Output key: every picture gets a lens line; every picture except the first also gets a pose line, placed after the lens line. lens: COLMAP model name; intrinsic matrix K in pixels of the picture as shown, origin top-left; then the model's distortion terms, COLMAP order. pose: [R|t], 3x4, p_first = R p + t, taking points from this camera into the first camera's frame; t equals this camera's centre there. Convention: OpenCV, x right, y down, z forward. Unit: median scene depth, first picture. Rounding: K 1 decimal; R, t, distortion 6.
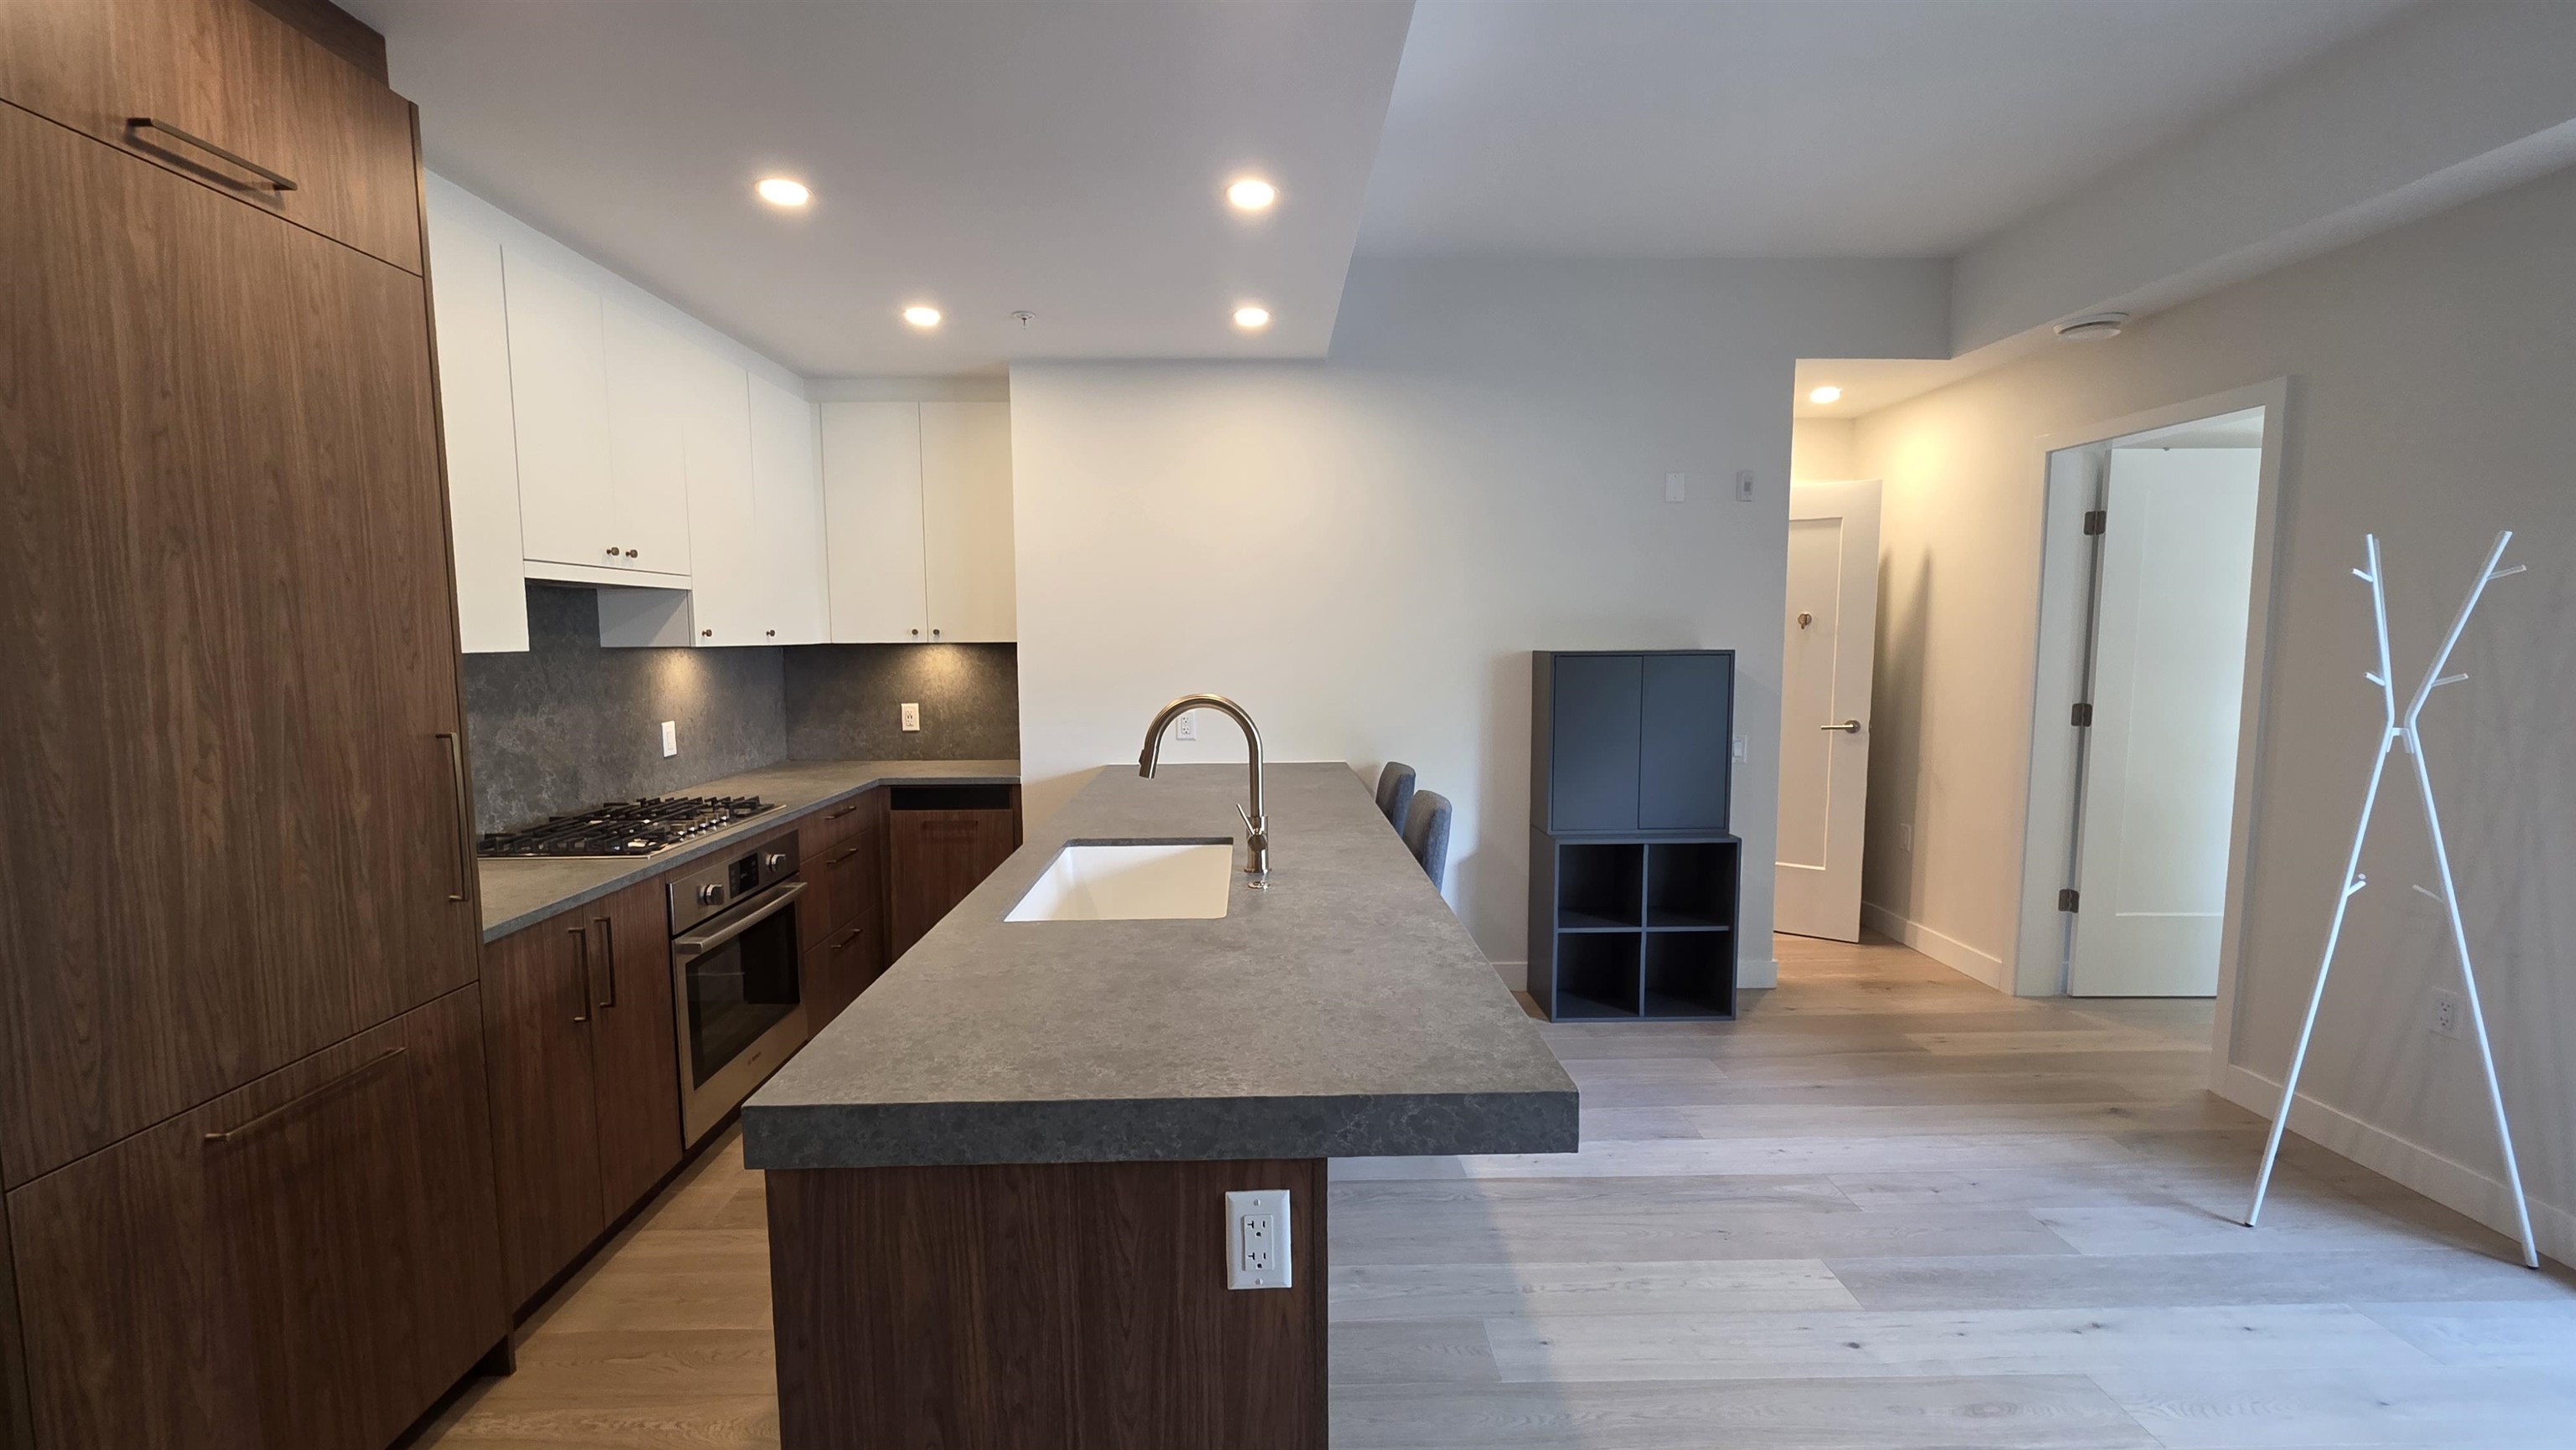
lens RADIAL K [[1030.4, 0, 1274.0], [0, 1030.4, 727.0], [0, 0, 1]] dist [0.000926, -0.000191]
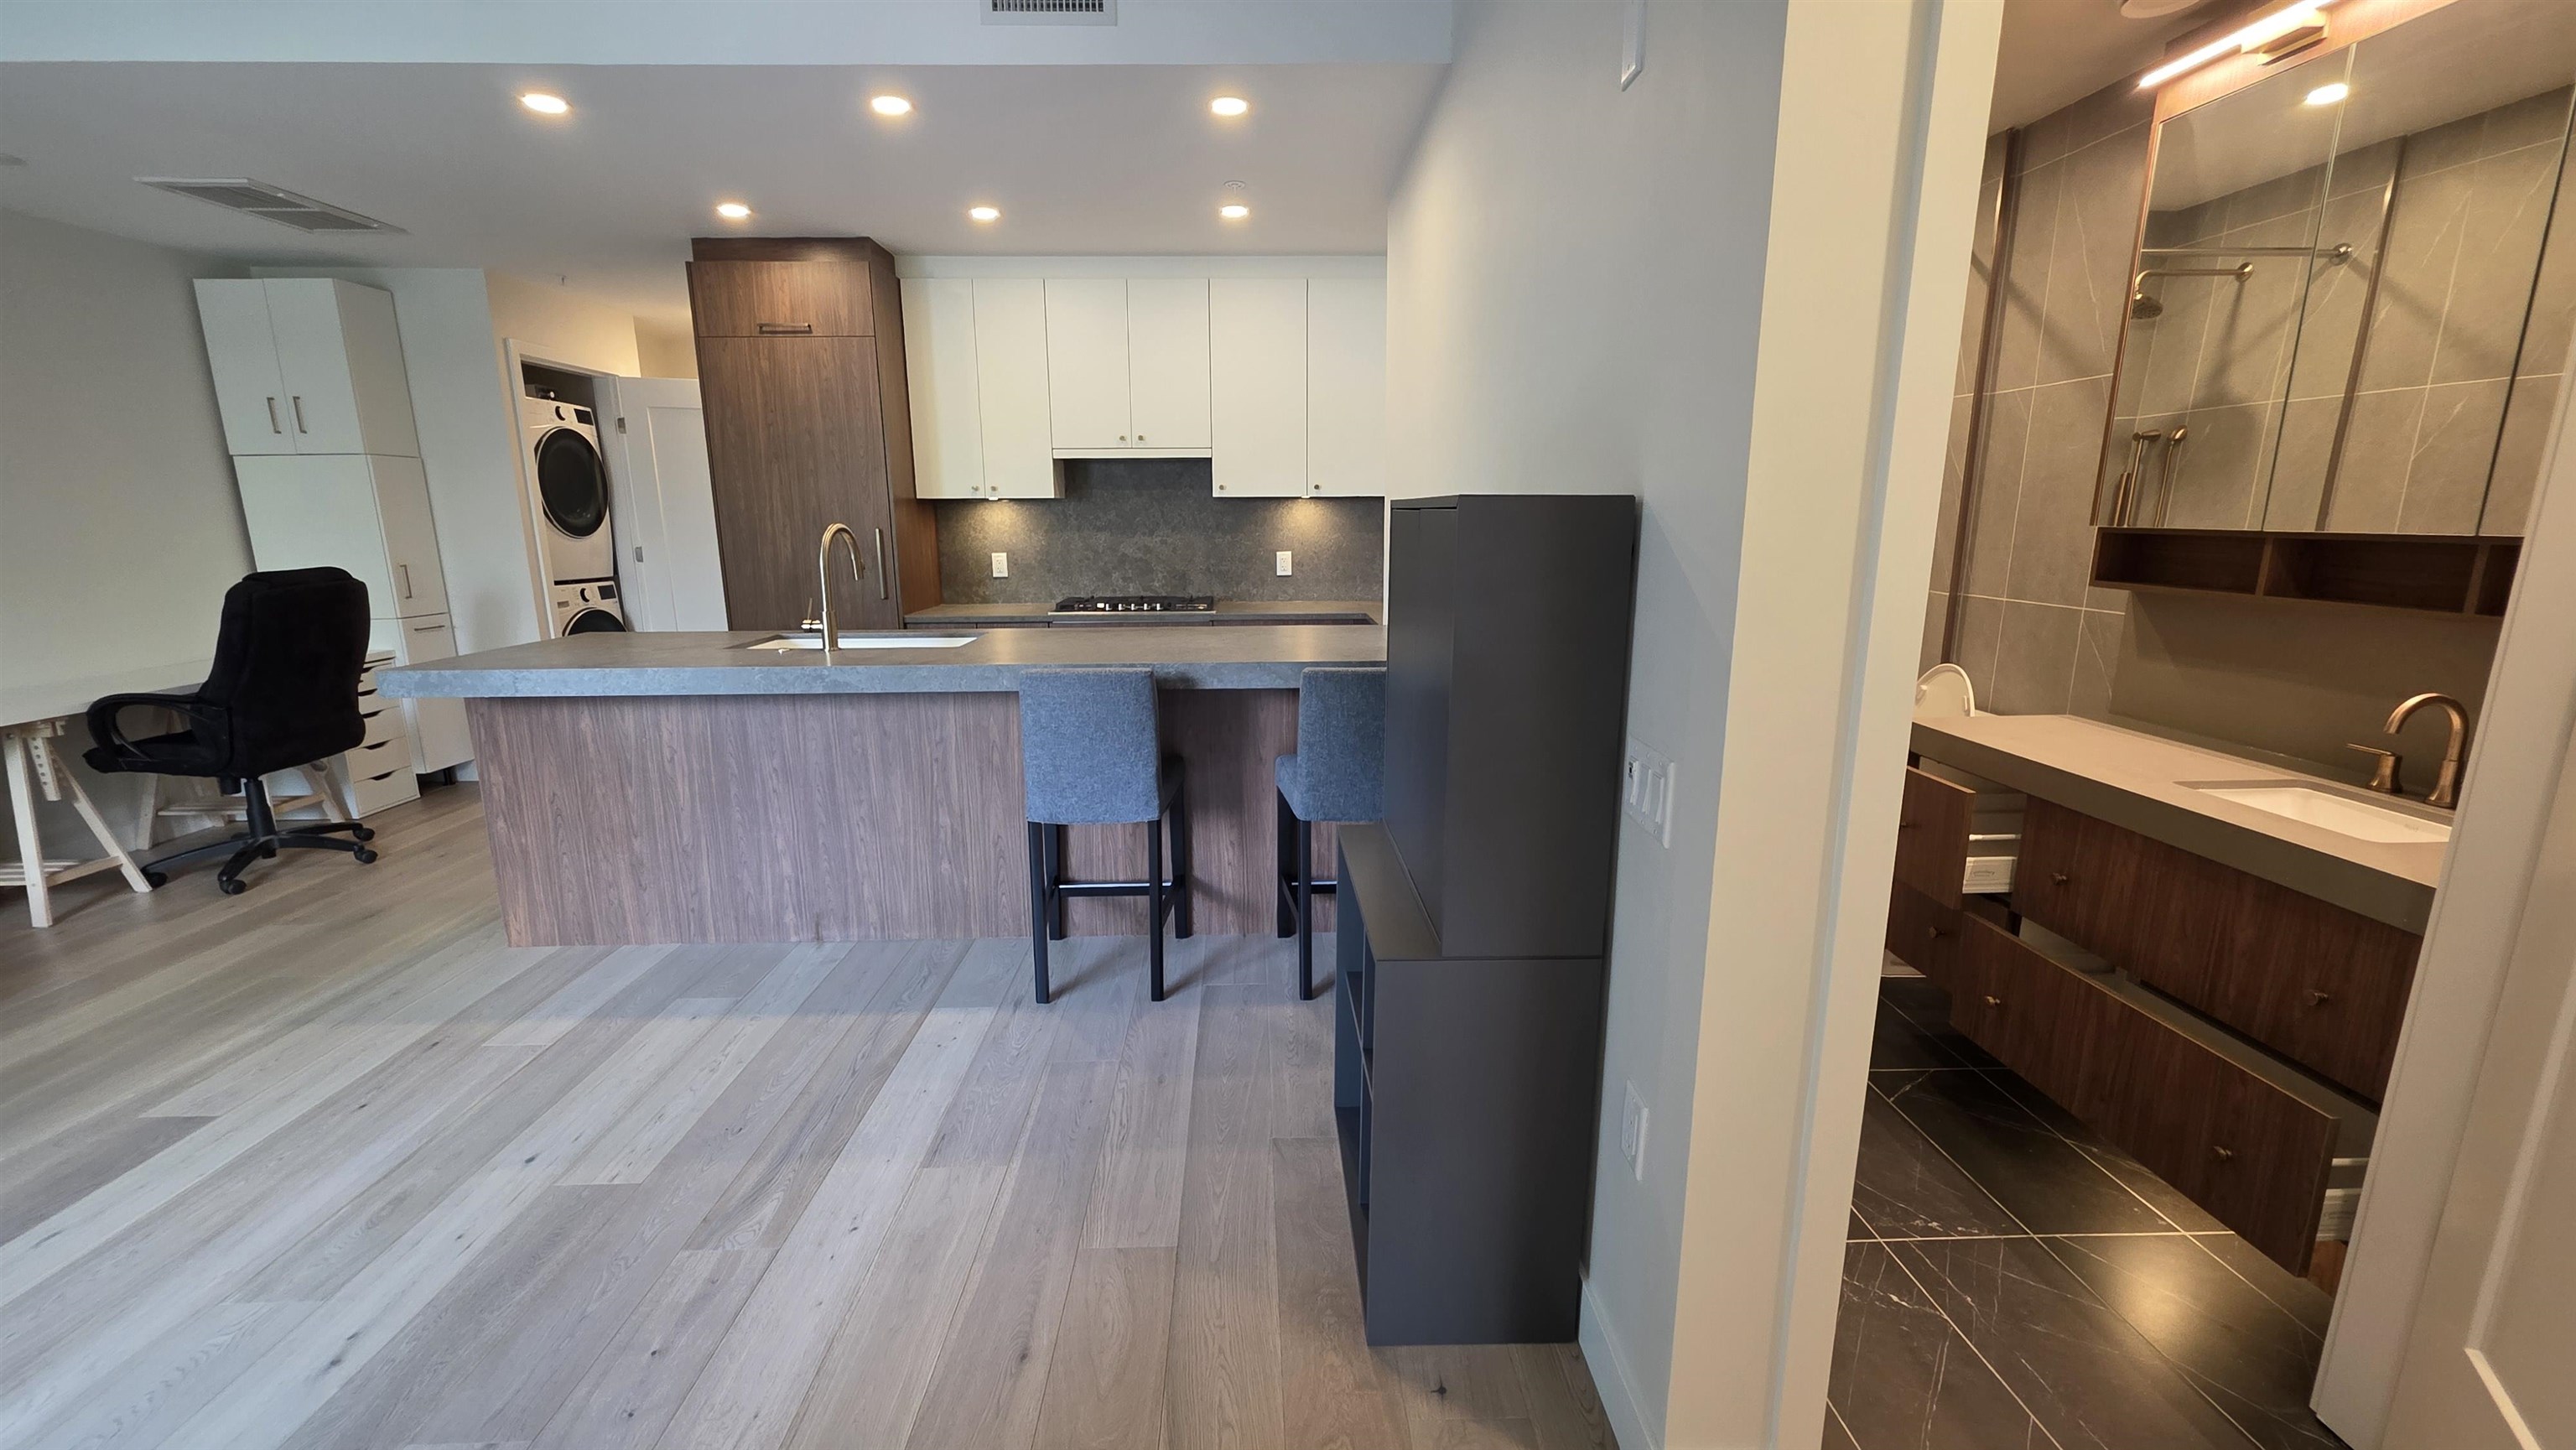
lens RADIAL K [[1030.4, 0, 1274.0], [0, 1030.4, 727.0], [0, 0, 1]] dist [0.000926, -0.000191]
pose [[0.008131, 0.212108, -0.977212, 1.082689], [-0.086248, 0.973752, 0.210640, -0.085195], [0.996241, 0.082570, 0.026211, 1.218121]]
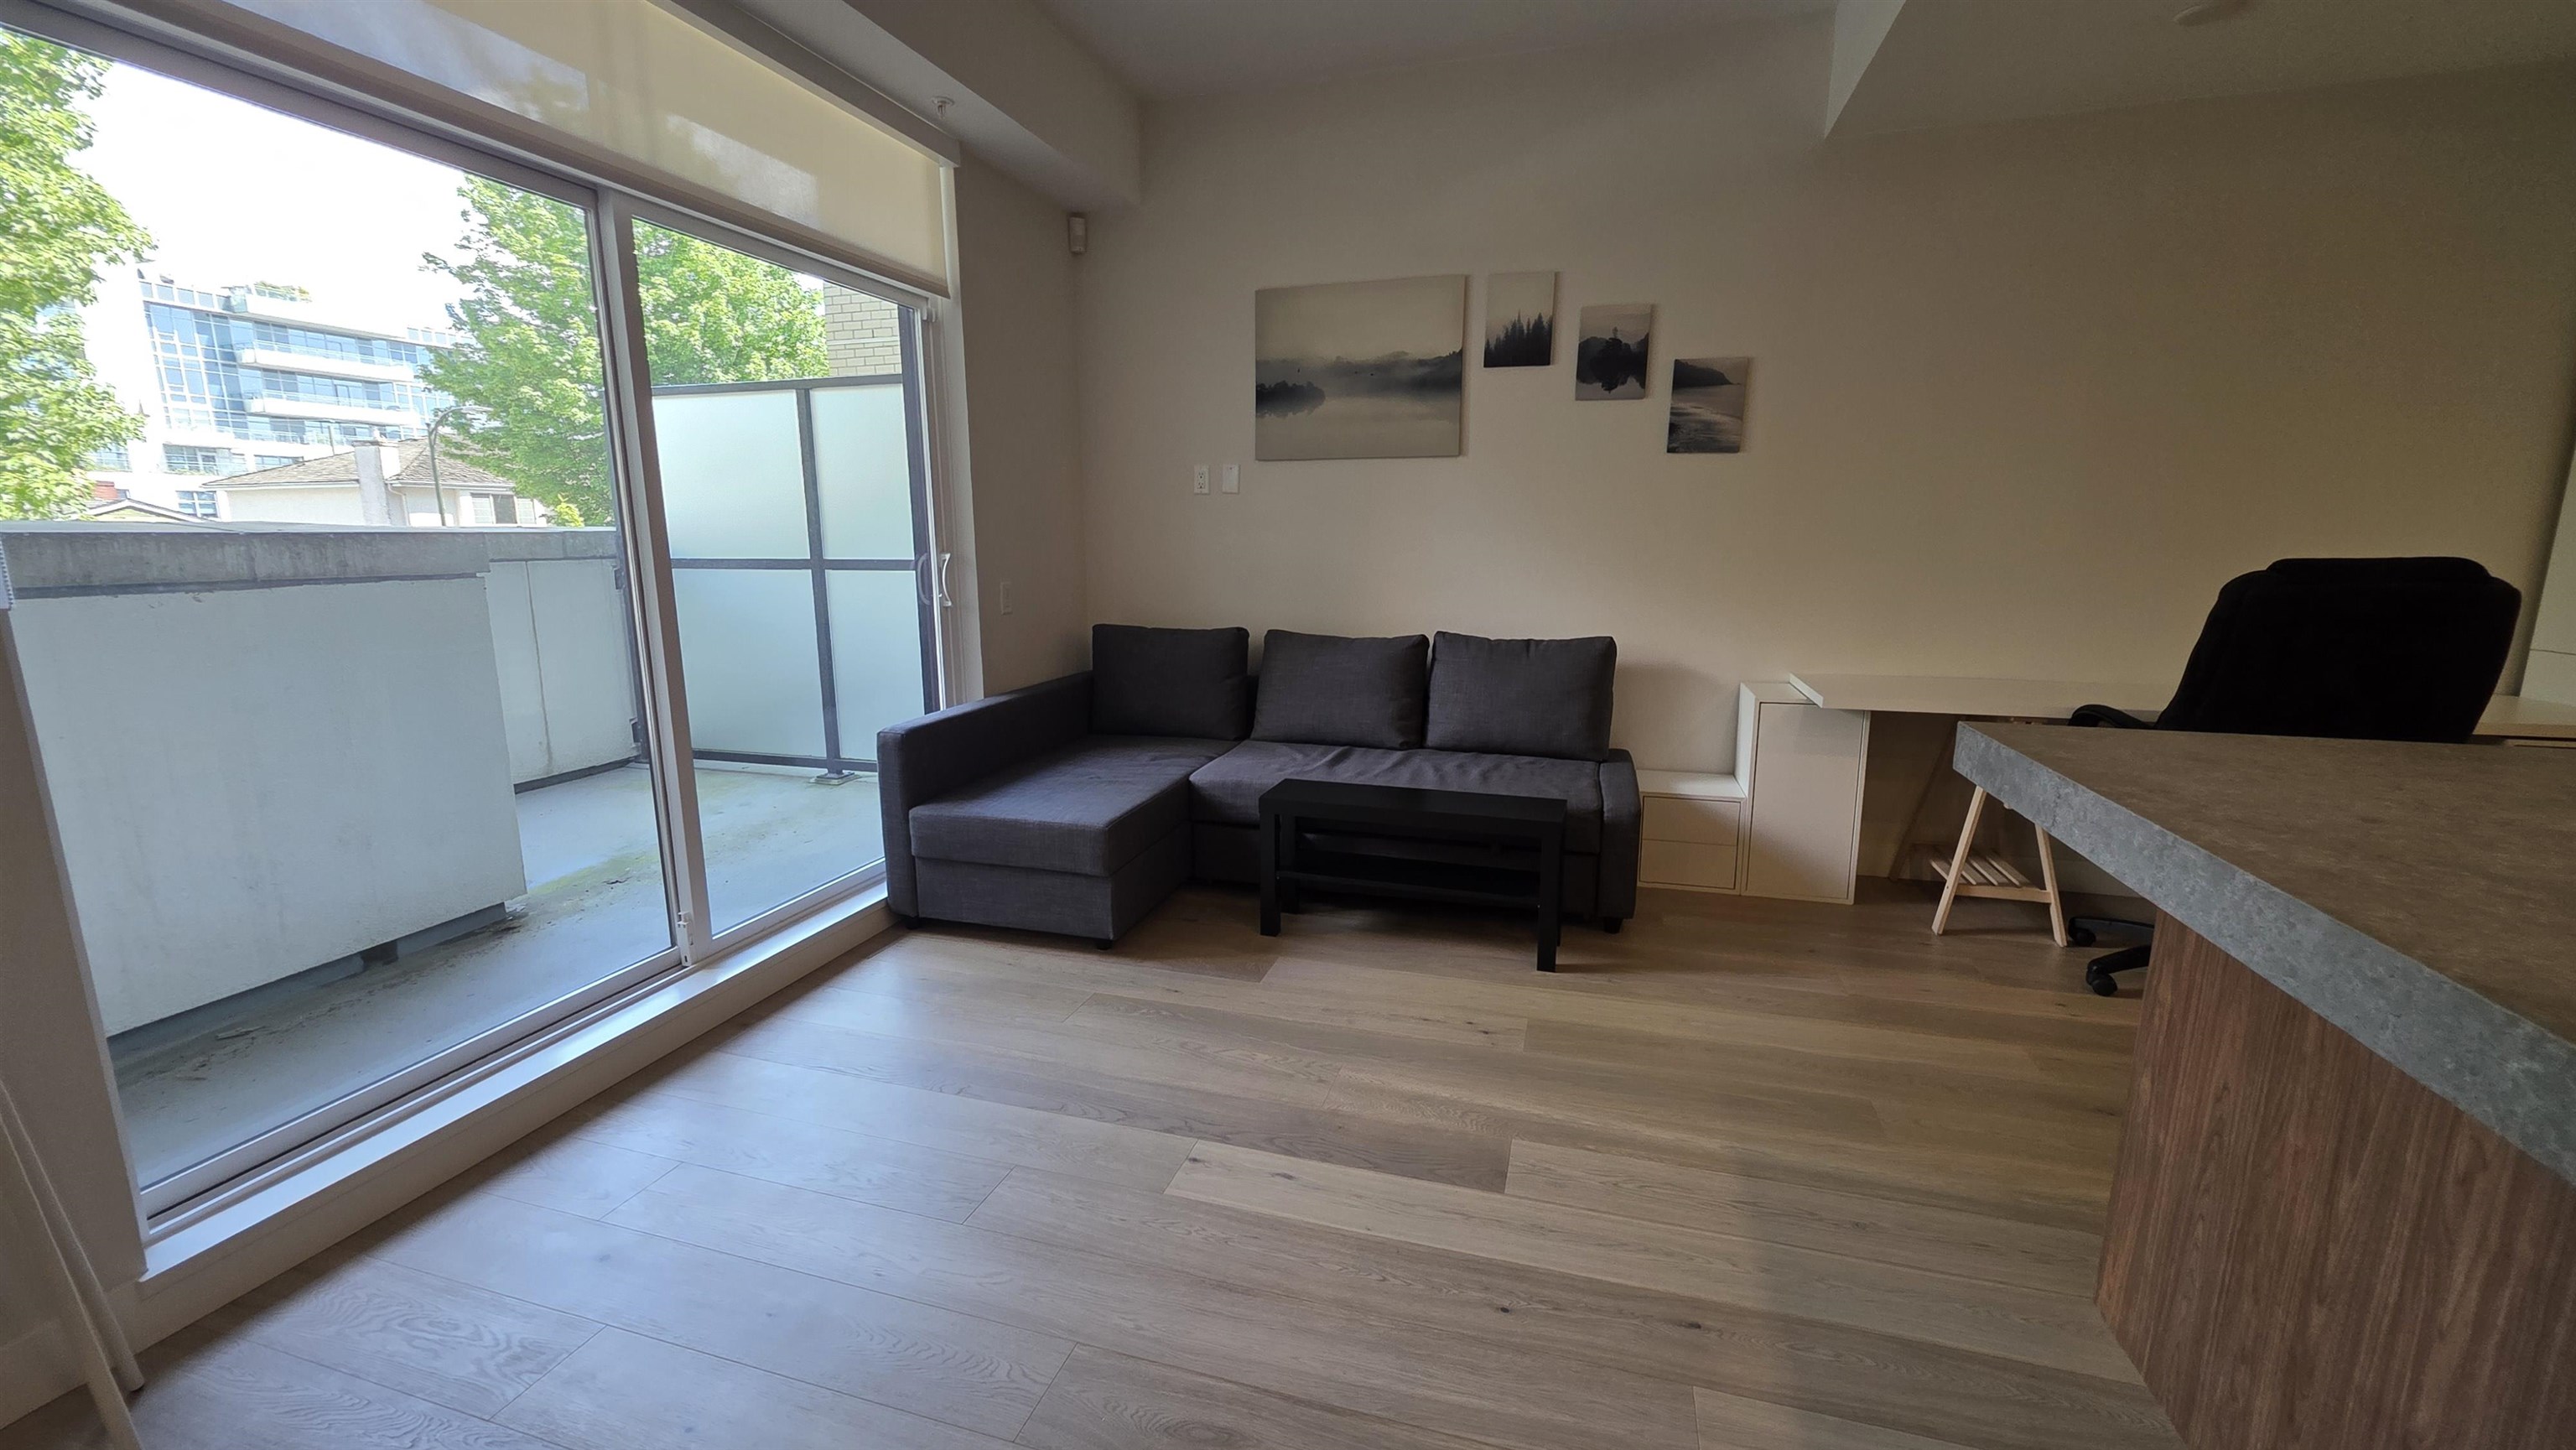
lens RADIAL K [[1032.6, 0, 1274.1], [0, 1032.6, 725.3], [0, 0, 1]] dist [0.000057, 0.000194]
pose [[-0.949640, -0.049488, 0.309410, 0.292592], [0.037498, 0.962405, 0.269019, -0.017574], [-0.311090, 0.267074, -0.912082, 1.007083]]
